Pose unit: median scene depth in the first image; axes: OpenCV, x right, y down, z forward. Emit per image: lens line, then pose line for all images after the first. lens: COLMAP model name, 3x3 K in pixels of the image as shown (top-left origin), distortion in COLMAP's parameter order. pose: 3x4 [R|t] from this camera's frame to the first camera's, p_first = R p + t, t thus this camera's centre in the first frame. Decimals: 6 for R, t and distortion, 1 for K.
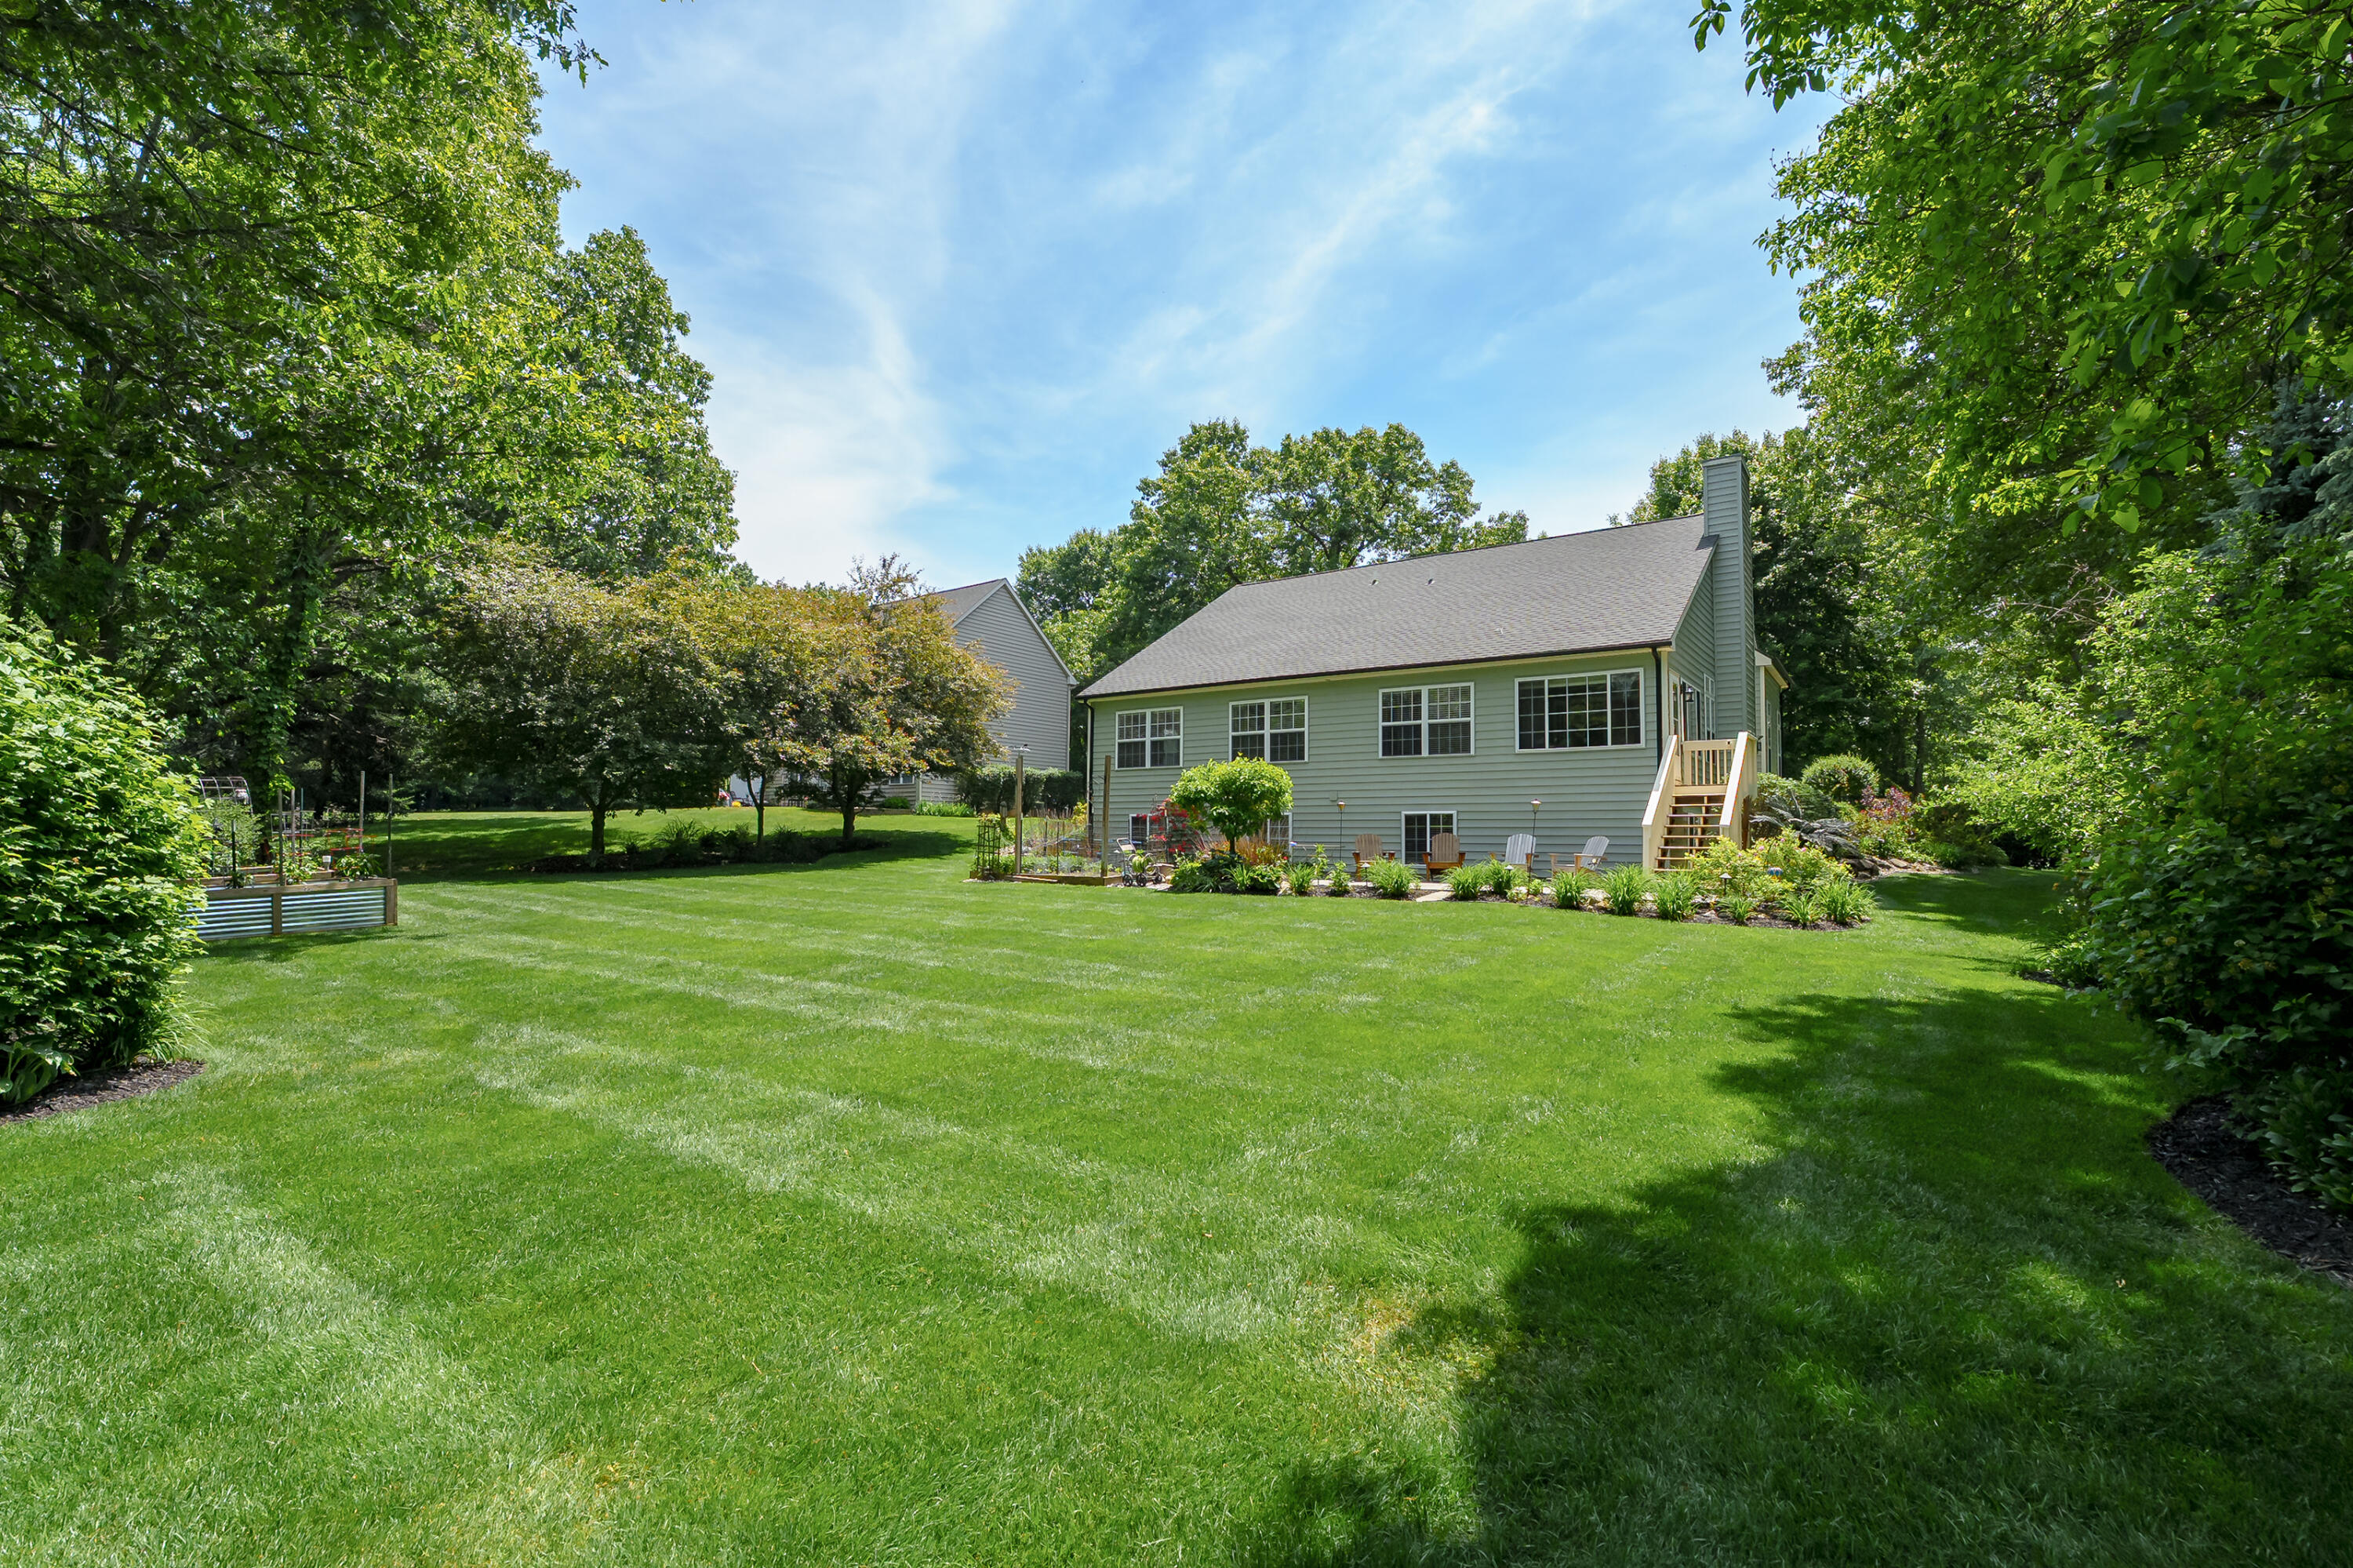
lens RADIAL K [[1053.4, 0, 1176.5], [0, 1053.4, 784.0], [0, 0, 1]] dist [-0.000861, -0.000068]
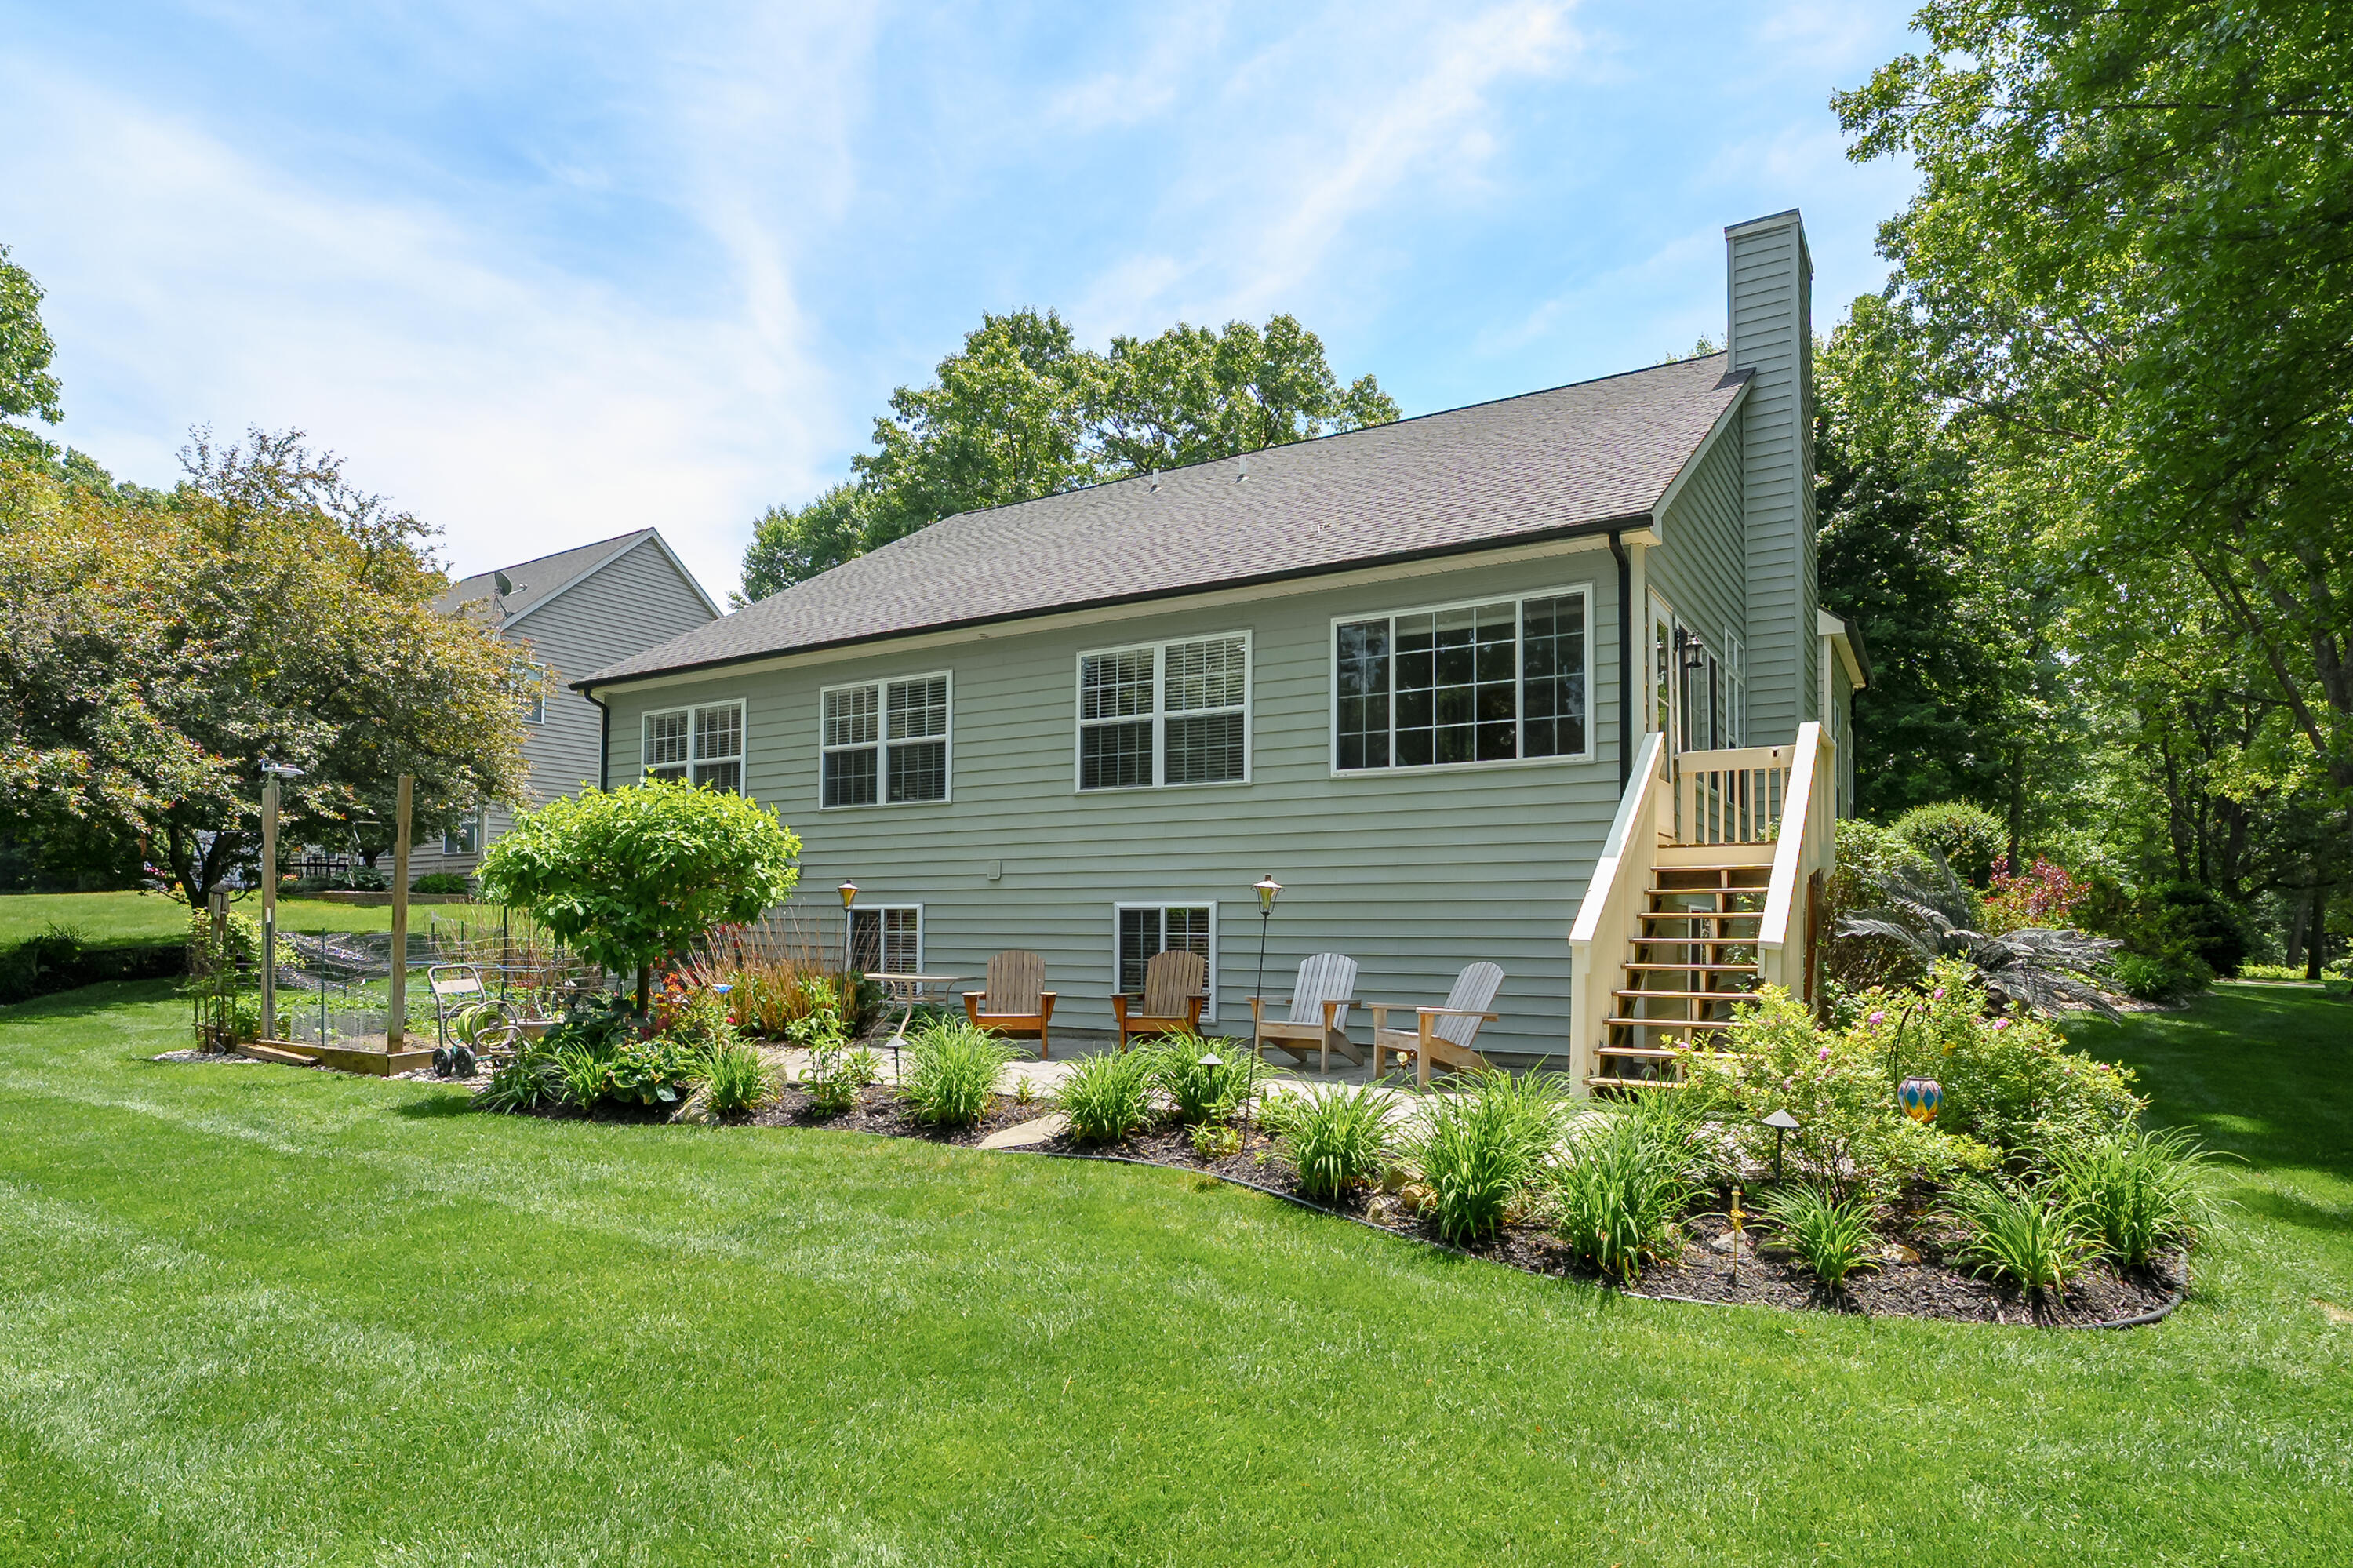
lens RADIAL K [[1290.1, 0, 1182.5], [0, 1290.1, 876.5], [0, 0, 1]] dist [0.000543, -0.000188]
pose [[0.997988, 0.000489, 0.063398, 0.204142], [-0.001328, 0.999912, 0.013197, 0.006238], [-0.063386, -0.013255, 0.997901, 0.401957]]
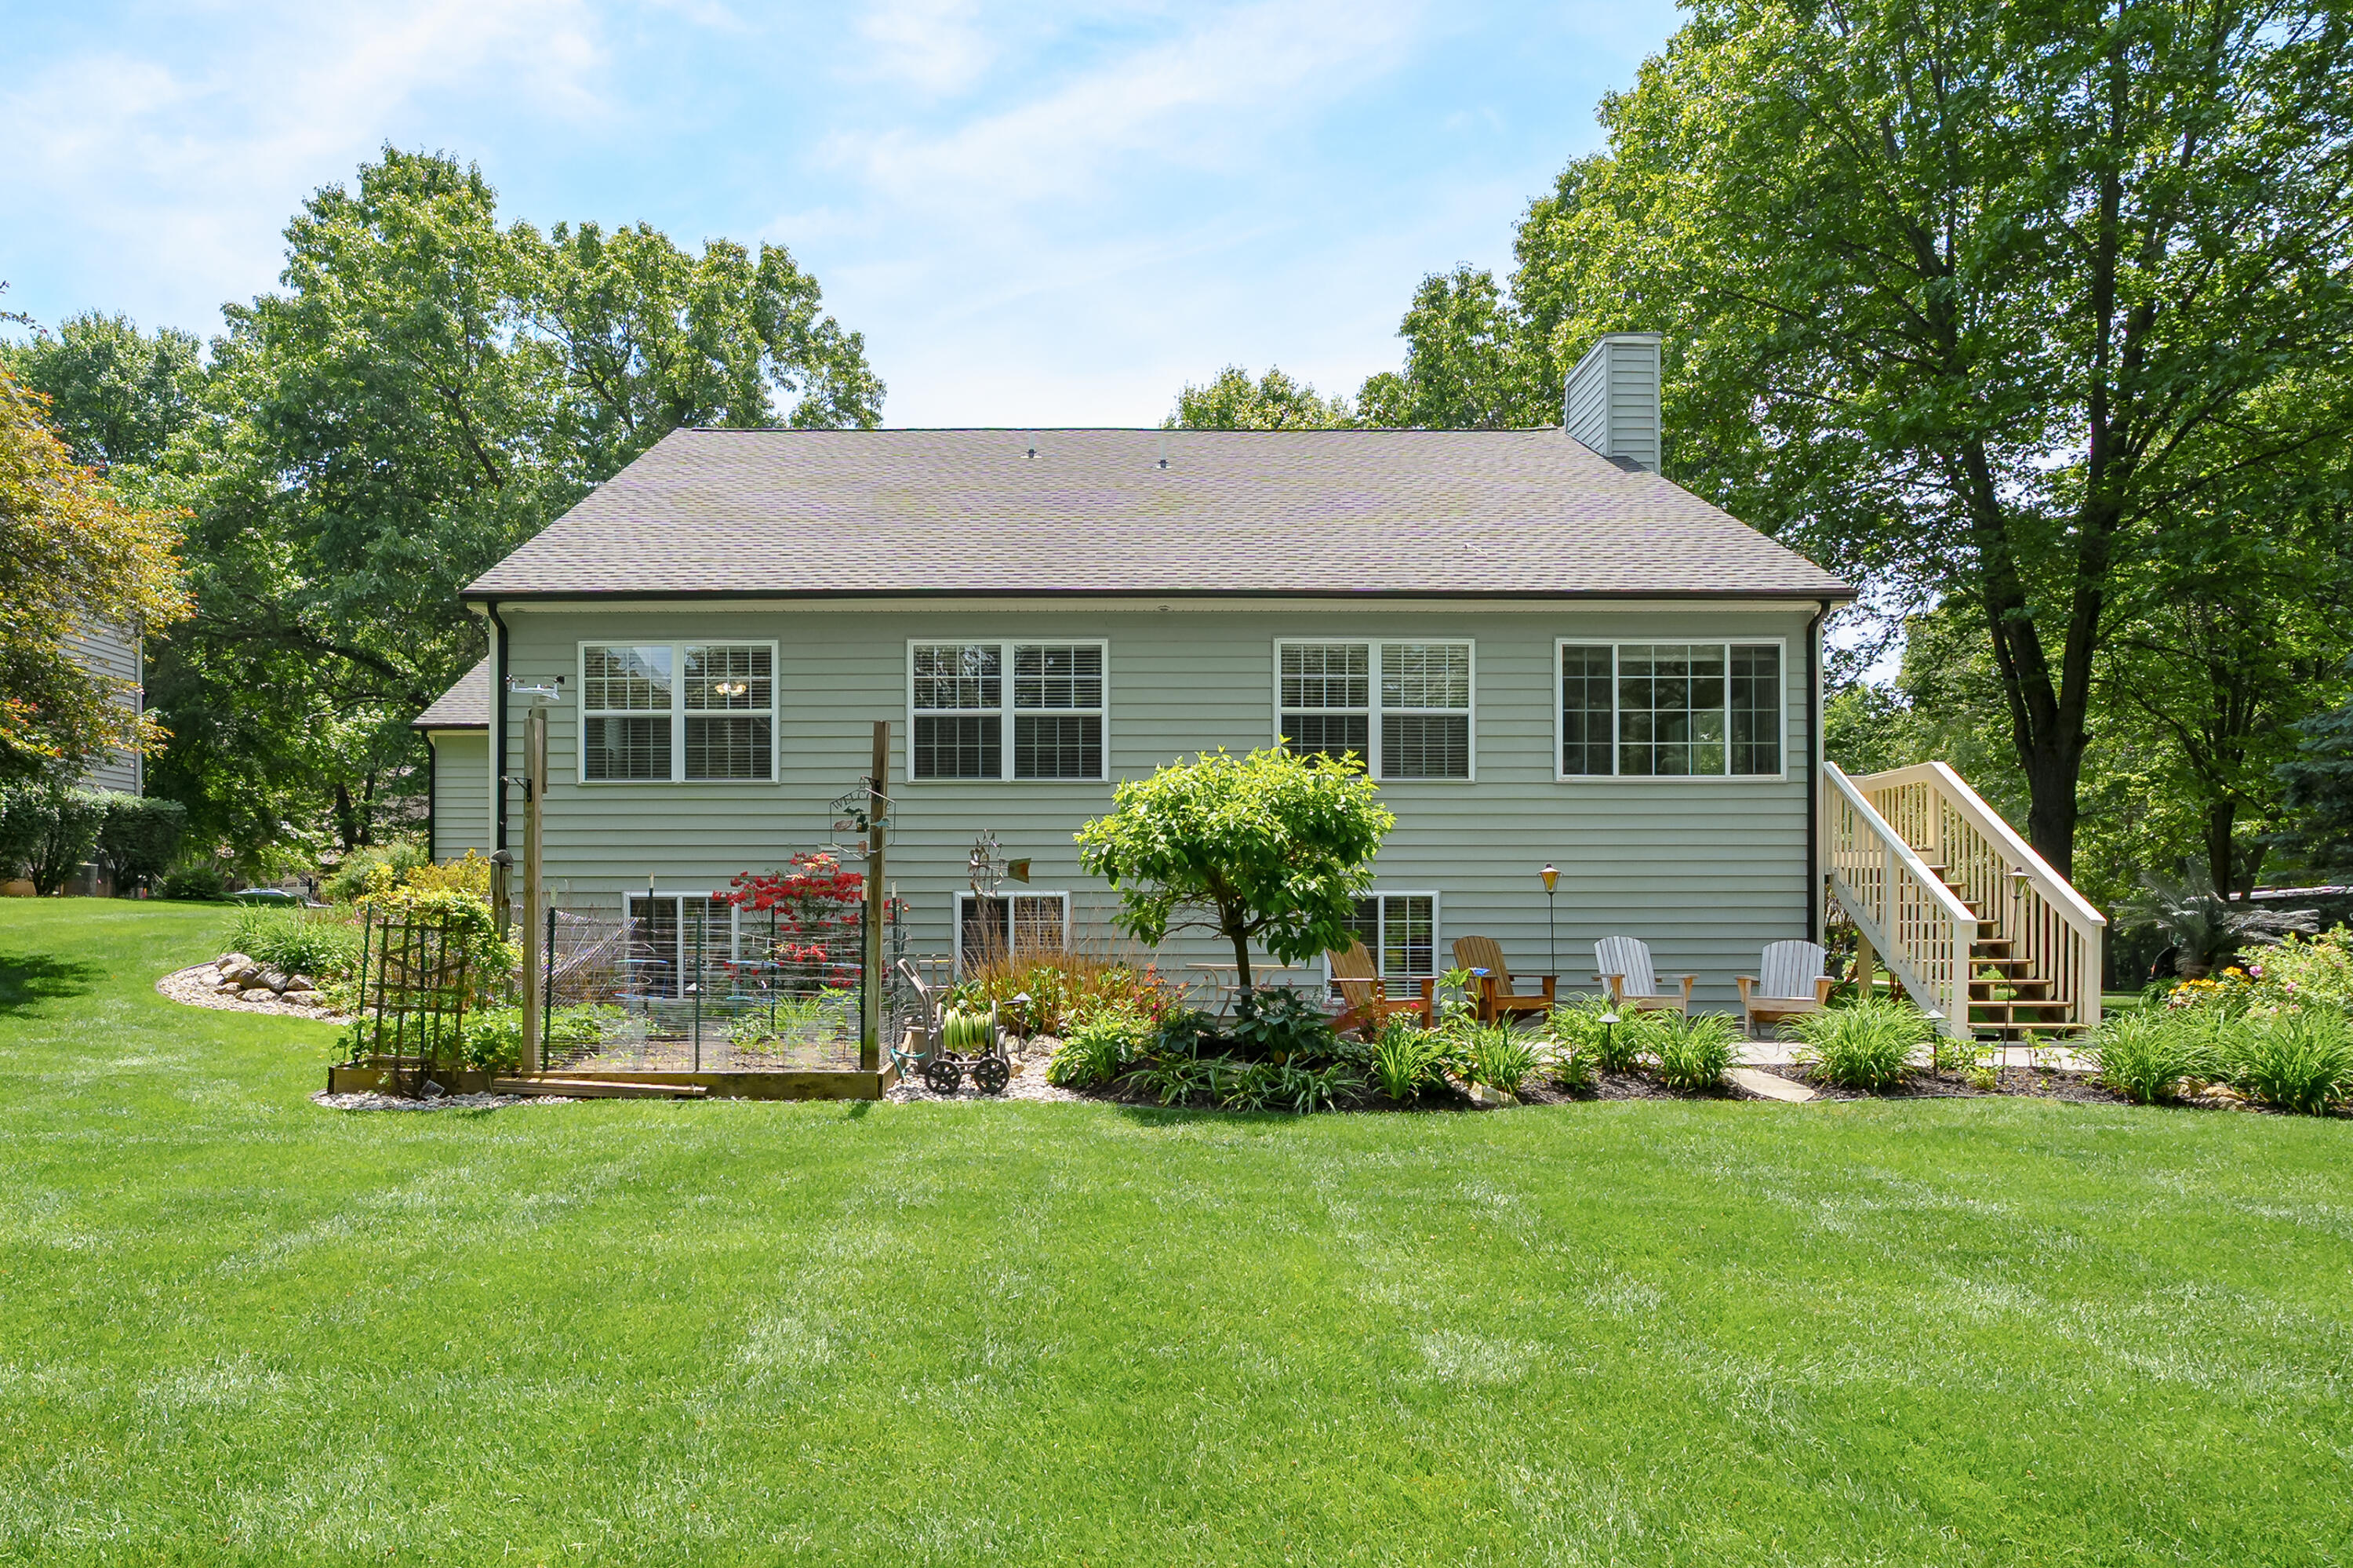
lens RADIAL K [[1032.7, 0, 1174.8], [0, 1032.7, 913.0], [0, 0, 1]] dist [-0.003530, -0.000157]
pose [[0.814857, -0.006564, 0.579625, -0.120284], [-0.023622, 0.998729, 0.044519, 0.016135], [-0.579181, -0.049969, 0.813666, 0.638842]]
